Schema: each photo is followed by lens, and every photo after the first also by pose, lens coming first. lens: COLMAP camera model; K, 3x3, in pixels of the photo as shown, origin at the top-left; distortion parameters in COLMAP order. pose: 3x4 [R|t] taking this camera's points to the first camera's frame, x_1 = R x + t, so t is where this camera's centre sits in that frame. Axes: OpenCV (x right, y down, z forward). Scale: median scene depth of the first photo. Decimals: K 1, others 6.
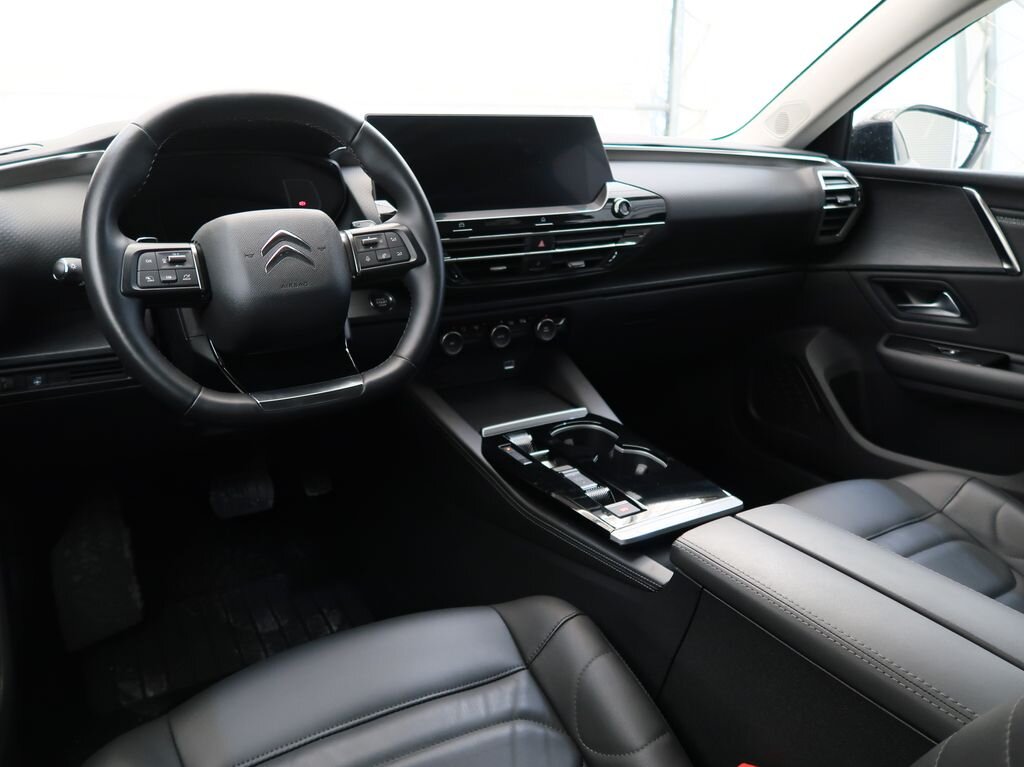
lens RADIAL K [[801.1, 0, 512.0], [0, 801.1, 383.5], [0, 0, 1]] dist [-0.015163, -0.003320]
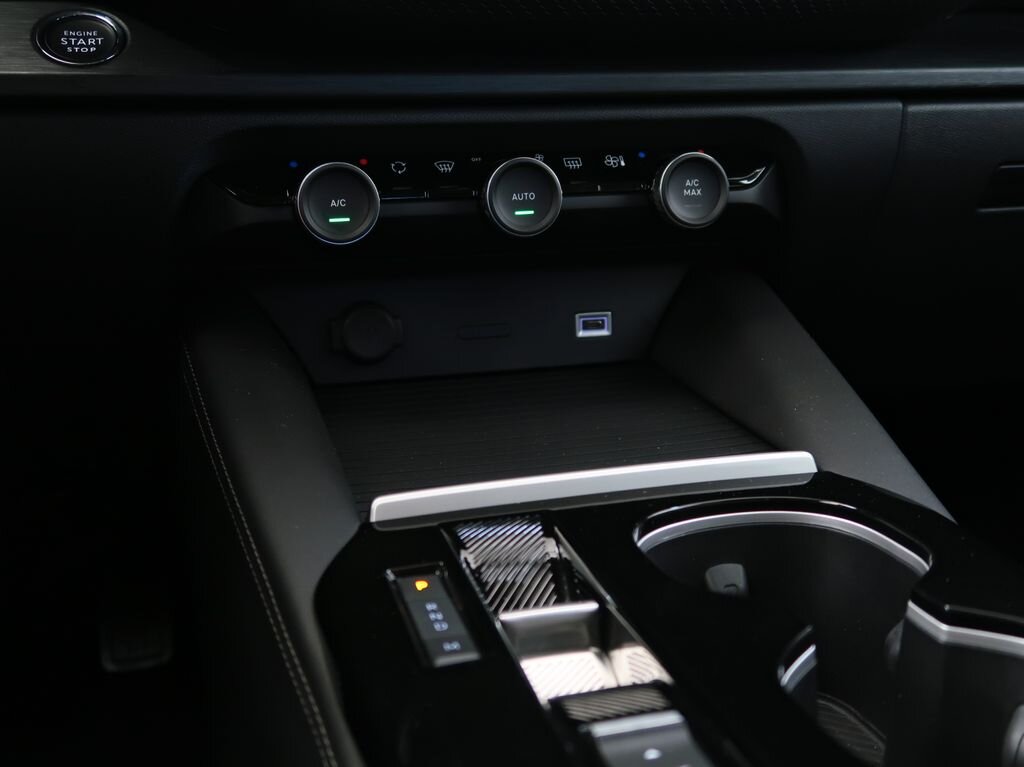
lens RADIAL K [[1163.8, 0, 512.0], [0, 1163.8, 383.5], [0, 0, 1]] dist [-0.006542, -0.004233]
pose [[0.966222, 0.032736, -0.255622, 0.103882], [-0.055072, 0.995214, -0.080717, 0.048956], [0.251757, 0.092068, 0.963401, 0.666747]]
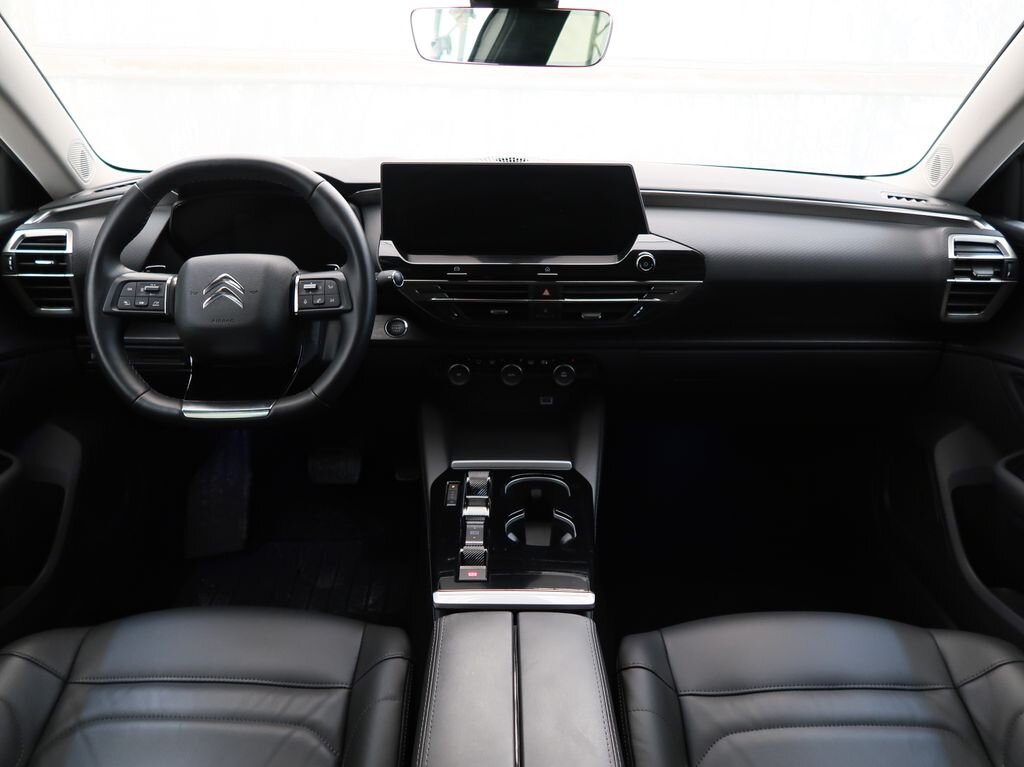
lens RADIAL K [[842.1, 0, 509.3], [0, 842.1, 366.2], [0, 0, 1]] dist [-0.011961, -0.002337]
pose [[0.868512, 0.169117, -0.465926, 0.540703], [-0.157609, 0.985433, 0.063889, -0.154322], [0.469943, 0.017946, 0.882514, 0.053606]]
